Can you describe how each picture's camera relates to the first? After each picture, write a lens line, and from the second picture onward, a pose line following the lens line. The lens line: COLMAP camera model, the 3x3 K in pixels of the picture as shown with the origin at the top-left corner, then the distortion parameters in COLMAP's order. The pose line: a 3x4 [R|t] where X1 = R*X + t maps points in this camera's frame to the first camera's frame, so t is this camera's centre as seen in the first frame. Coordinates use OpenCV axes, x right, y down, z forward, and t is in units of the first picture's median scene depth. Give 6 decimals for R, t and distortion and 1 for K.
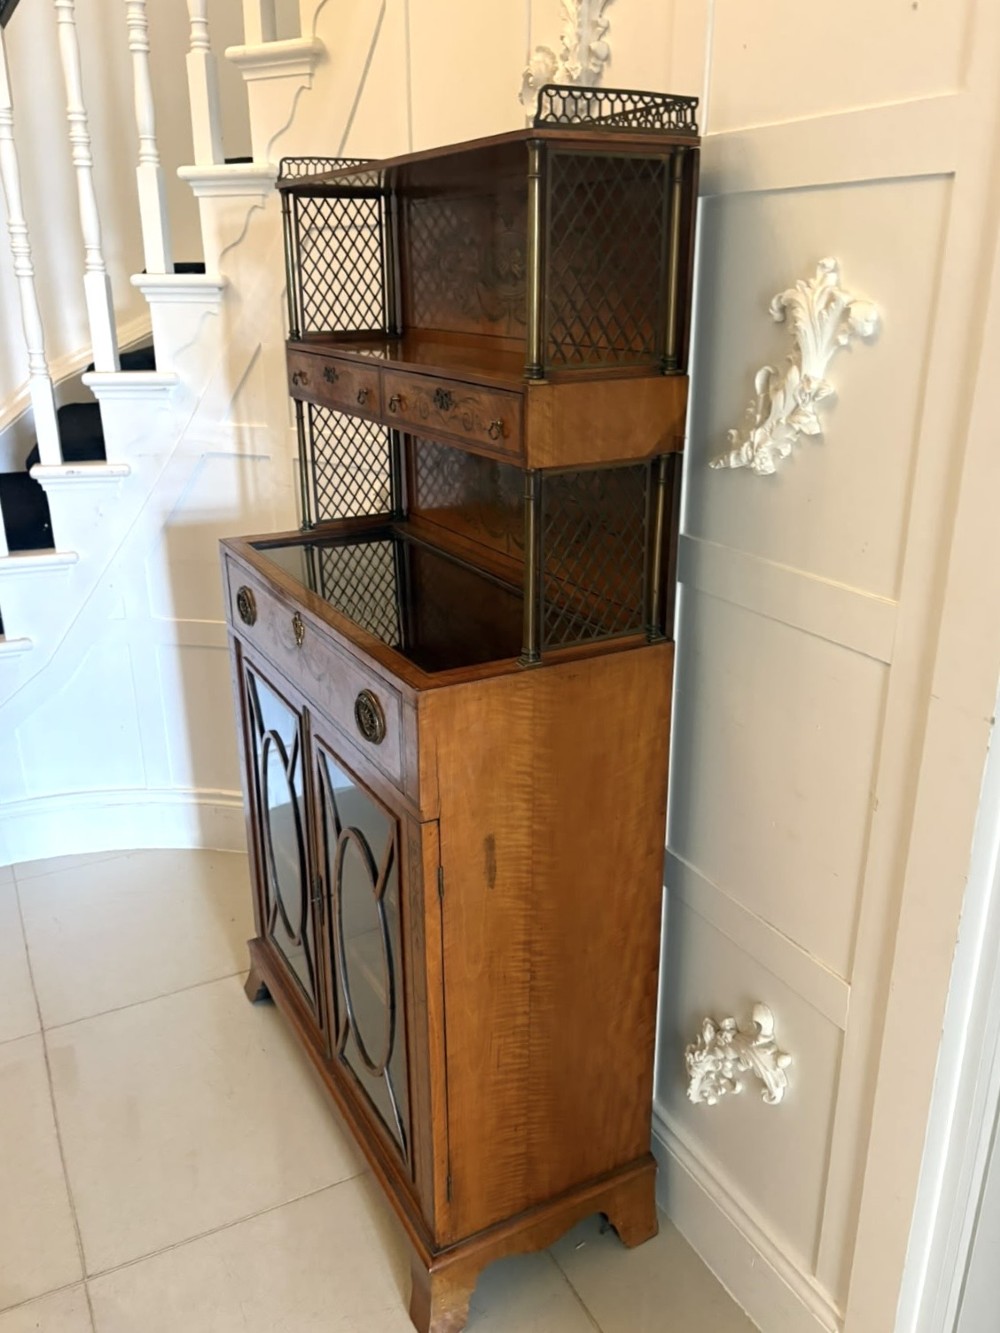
lens RADIAL K [[1089.9, 0, 484.0], [0, 1089.9, 676.0], [0, 0, 1]] dist [0.035837, -0.016161]
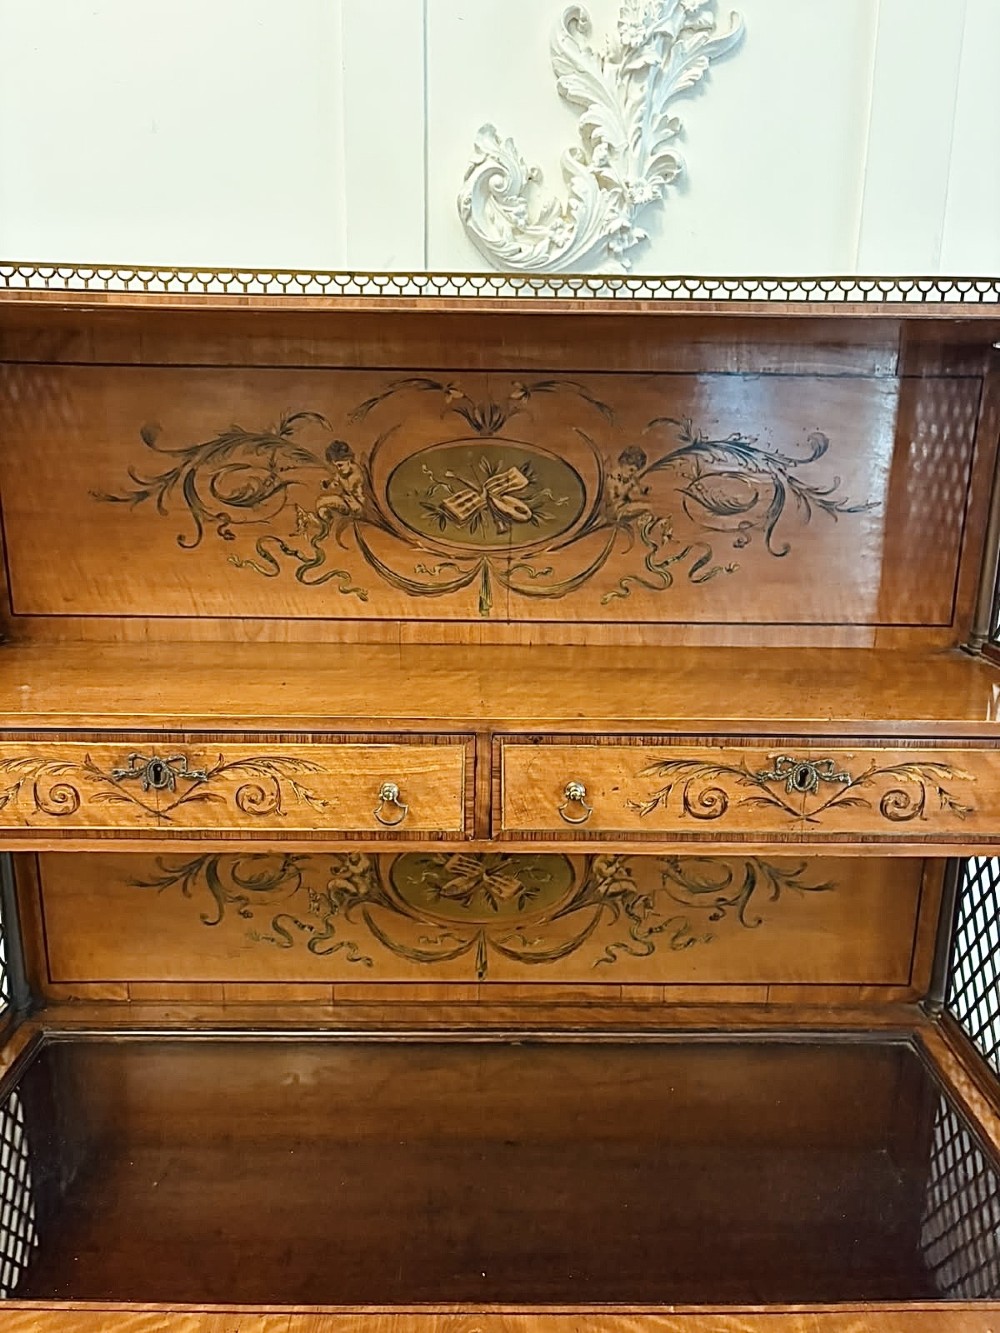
lens RADIAL K [[1016.2, 0, 501.2], [0, 1016.2, 672.6], [0, 0, 1]] dist [0.054847, -0.051542]
pose [[0.452650, -0.201638, 0.868591, -0.492834], [0.298983, 0.952029, 0.065198, -0.364822], [-0.840070, 0.230182, 0.491222, 0.863237]]
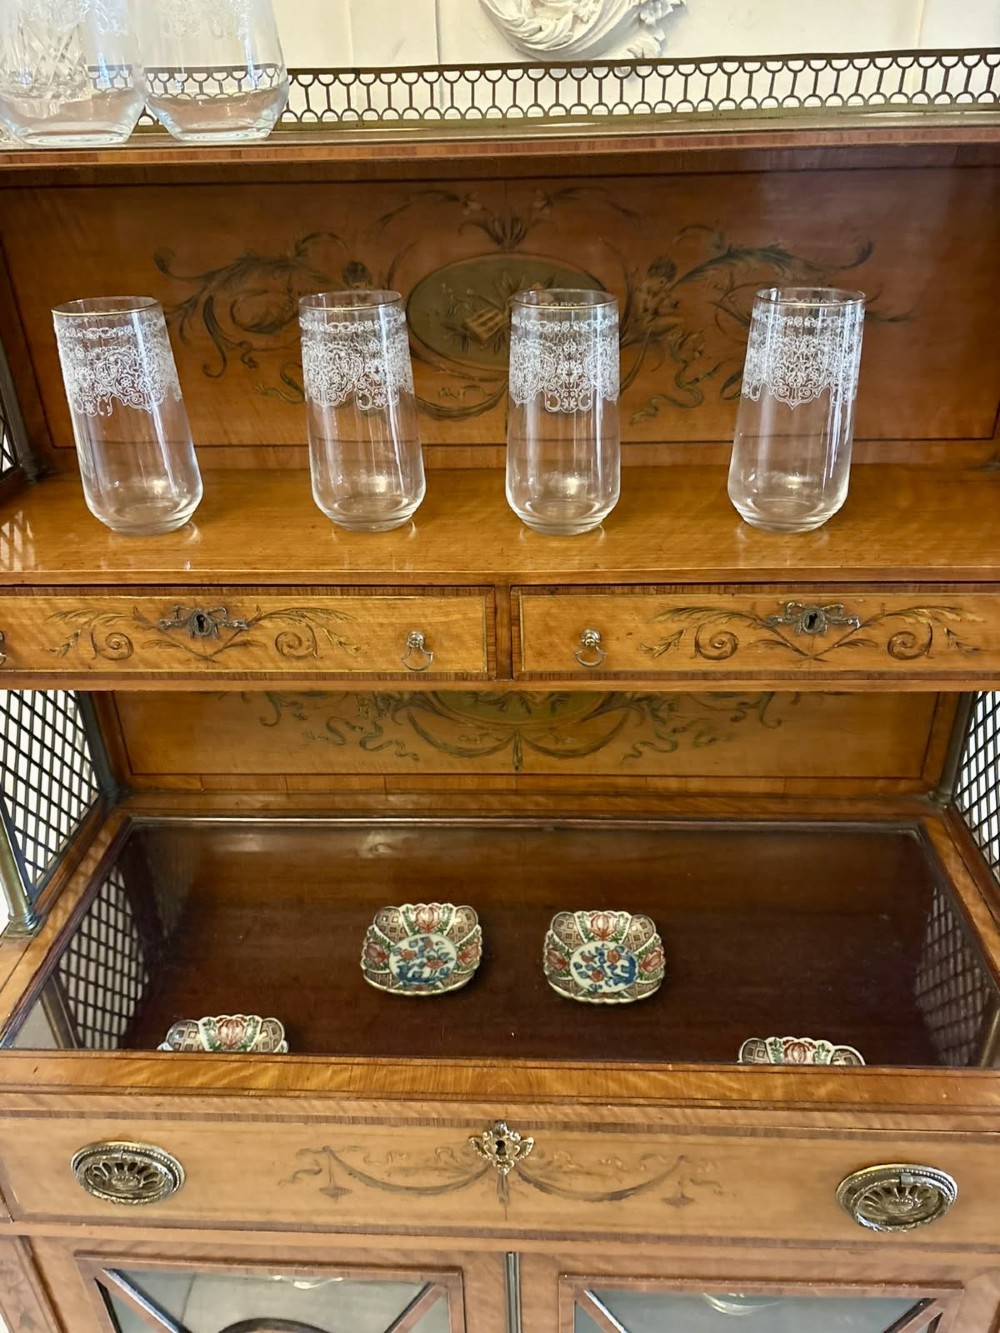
lens RADIAL K [[1016.2, 0, 500.4], [0, 1016.2, 659.8], [0, 0, 1]] dist [0.054847, -0.051542]
pose [[0.501578, -0.418881, 0.756940, -0.481271], [0.324101, 0.902224, 0.284518, -0.415747], [-0.802108, 0.102617, 0.588296, 0.824241]]
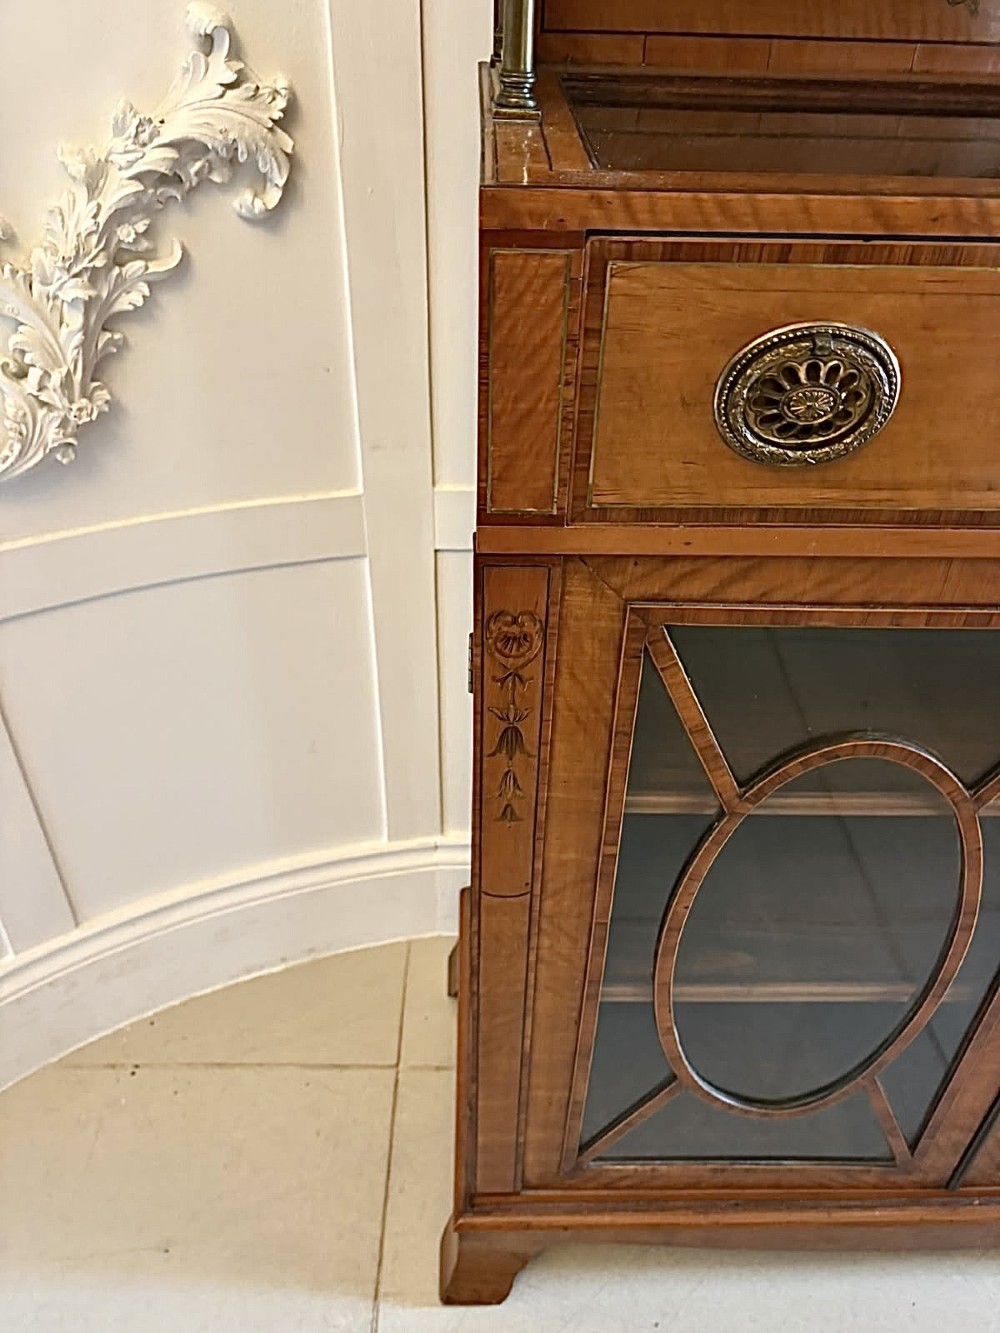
lens RADIAL K [[1001.3, 0, 504.2], [0, 1001.3, 682.5], [0, 0, 1]] dist [0.020507, -0.017791]
pose [[0.432001, -0.533081, 0.727462, -0.610575], [0.290240, 0.845877, 0.447496, -0.179034], [-0.853895, 0.017820, 0.520141, 1.241508]]
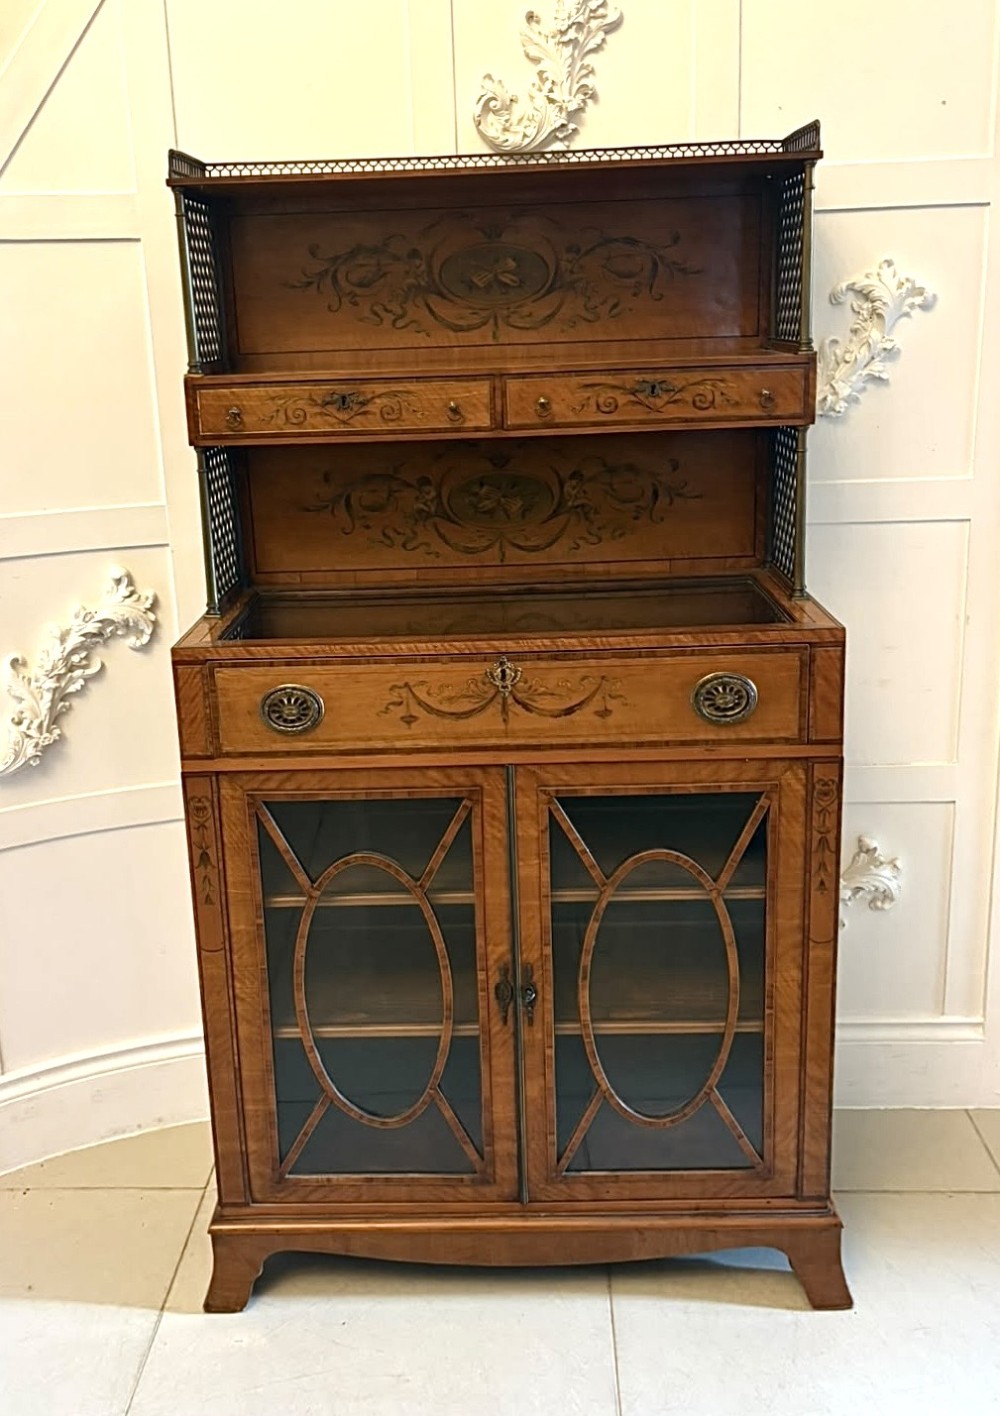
lens RADIAL K [[1222.0, 0, 455.6], [0, 1222.0, 594.9], [0, 0, 1]] dist [0.047352, -0.043173]
pose [[0.488322, -0.207806, 0.847560, -1.140212], [0.338600, 0.940262, 0.035450, -0.170931], [-0.804296, 0.269673, 0.529513, 0.580269]]
